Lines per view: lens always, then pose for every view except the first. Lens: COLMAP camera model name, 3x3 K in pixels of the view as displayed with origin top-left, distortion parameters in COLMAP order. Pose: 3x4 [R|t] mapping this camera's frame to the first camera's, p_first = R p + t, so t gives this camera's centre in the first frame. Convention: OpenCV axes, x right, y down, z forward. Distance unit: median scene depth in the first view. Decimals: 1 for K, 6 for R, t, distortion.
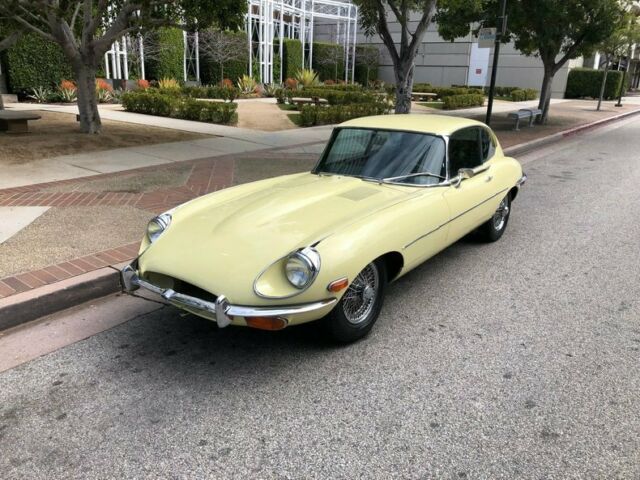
lens RADIAL K [[524.4, 0, 324.0], [0, 524.4, 242.7], [0, 0, 1]] dist [0.008552, 0.010991]
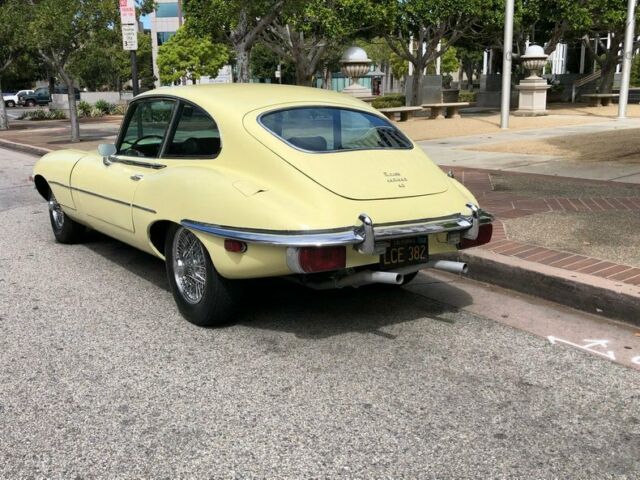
lens RADIAL K [[672.2, 0, 331.9], [0, 672.2, 240.9], [0, 0, 1]] dist [0.088509, -0.231965]
pose [[-0.319425, 0.187841, -0.928808, 1.021781], [-0.278120, 0.918407, 0.281386, -0.348434], [0.905879, 0.348201, -0.241119, 1.448373]]
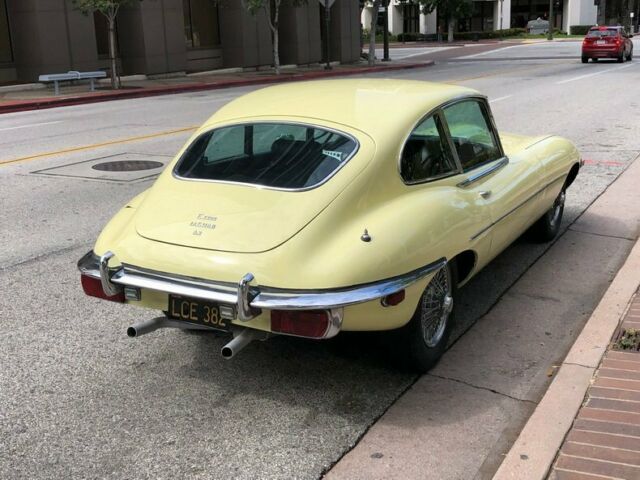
lens RADIAL K [[812.2, 0, 320.0], [0, 812.2, 240.0], [0, 0, 1]] dist [0.019602, -0.000675]
pose [[-0.986273, 0.042324, -0.159607, 0.382202], [-0.048249, 0.850538, 0.523695, -0.583195], [0.157917, 0.524207, -0.836821, 1.914625]]
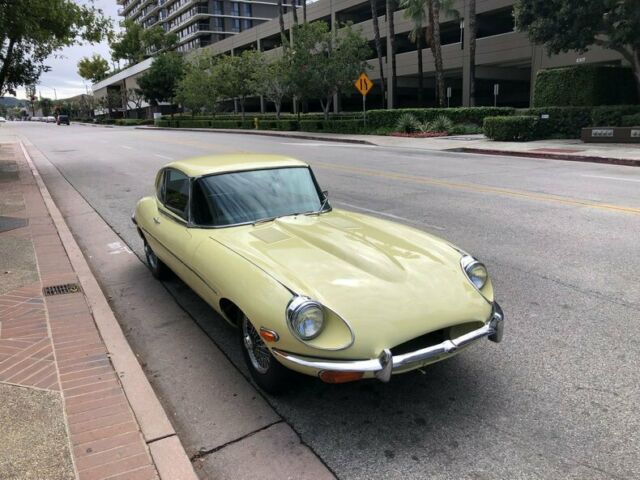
lens RADIAL K [[523.1, 0, 324.5], [0, 523.1, 239.7], [0, 0, 1]] dist [0.008999, 0.013040]
pose [[0.383650, -0.246124, 0.890076, -0.730384], [0.311774, 0.941760, 0.126032, -0.168147], [-0.869258, 0.229151, 0.438042, 0.460595]]
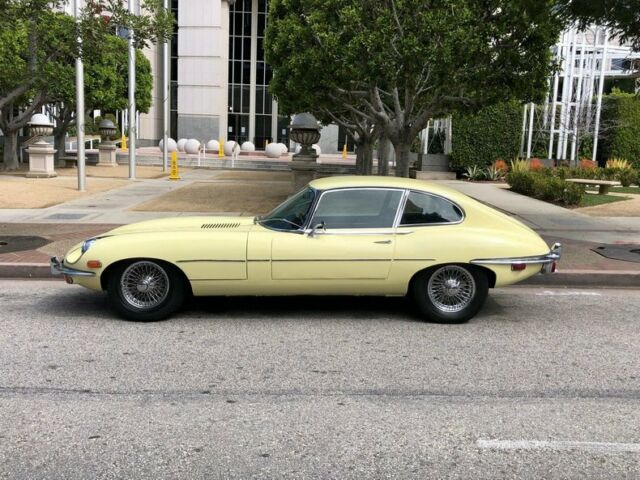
lens RADIAL K [[631.5, 0, 320.0], [0, 631.5, 240.0], [0, 0, 1]] dist [0.005776, 0.004477]
pose [[0.595477, 0.105844, -0.796370, 1.153809], [-0.250033, 0.966468, -0.058508, -0.027136], [0.763473, 0.233959, 0.601973, 0.226595]]
